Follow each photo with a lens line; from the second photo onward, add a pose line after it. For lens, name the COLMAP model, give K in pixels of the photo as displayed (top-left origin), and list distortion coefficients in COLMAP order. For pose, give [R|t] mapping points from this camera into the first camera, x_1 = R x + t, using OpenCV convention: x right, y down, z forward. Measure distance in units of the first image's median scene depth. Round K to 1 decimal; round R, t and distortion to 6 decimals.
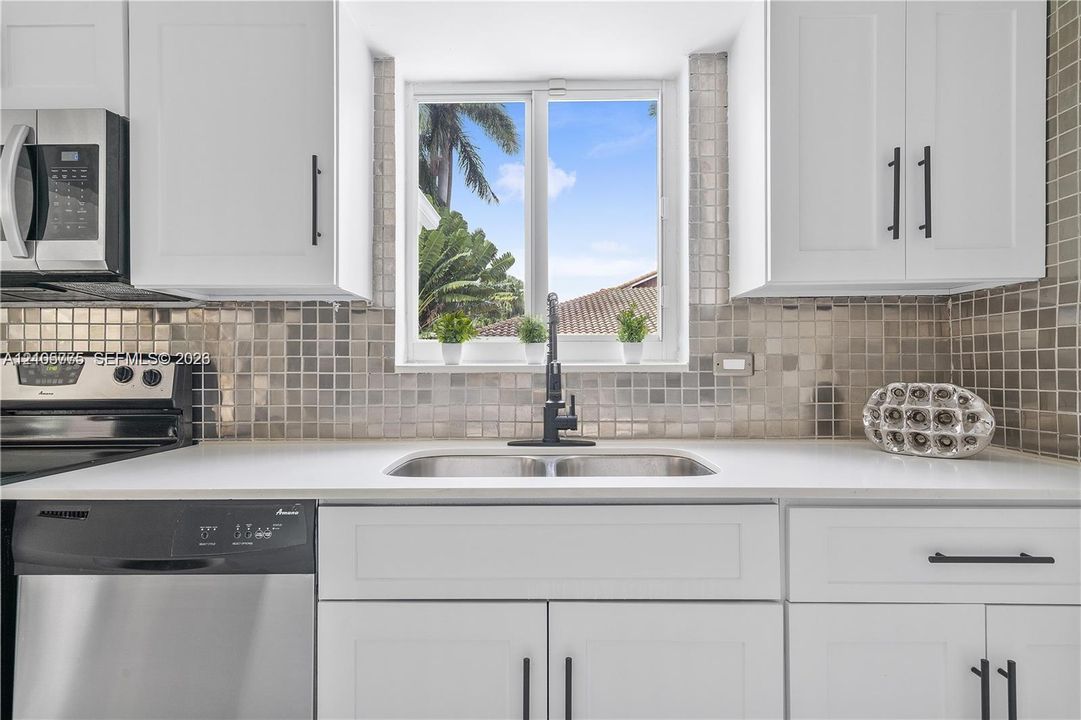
lens RADIAL K [[531.9, 0, 540.5], [0, 531.9, 360.0], [0, 0, 1]] dist [-0.000072, 0.000094]
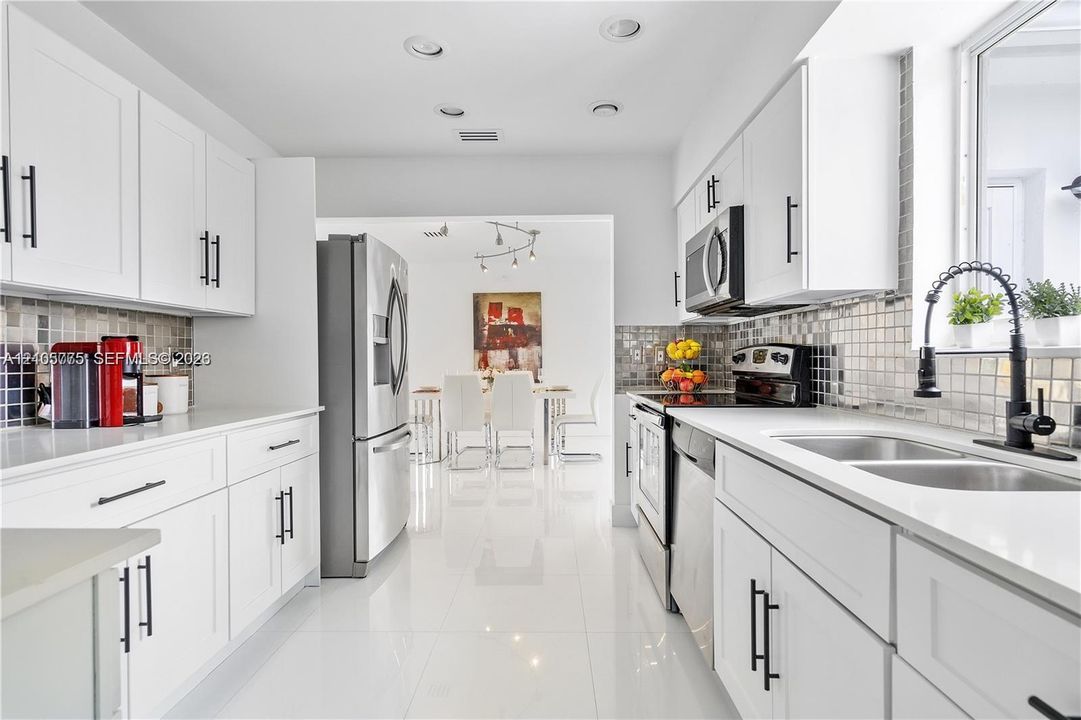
lens RADIAL K [[494.6, 0, 540.5], [0, 494.6, 360.0], [0, 0, 1]] dist [0.000175, 0.000451]
pose [[0.001517, 0.012736, -0.999918, 0.737577], [0.008557, 0.999882, 0.012749, 0.012381], [0.999962, -0.008576, 0.001408, 0.308350]]
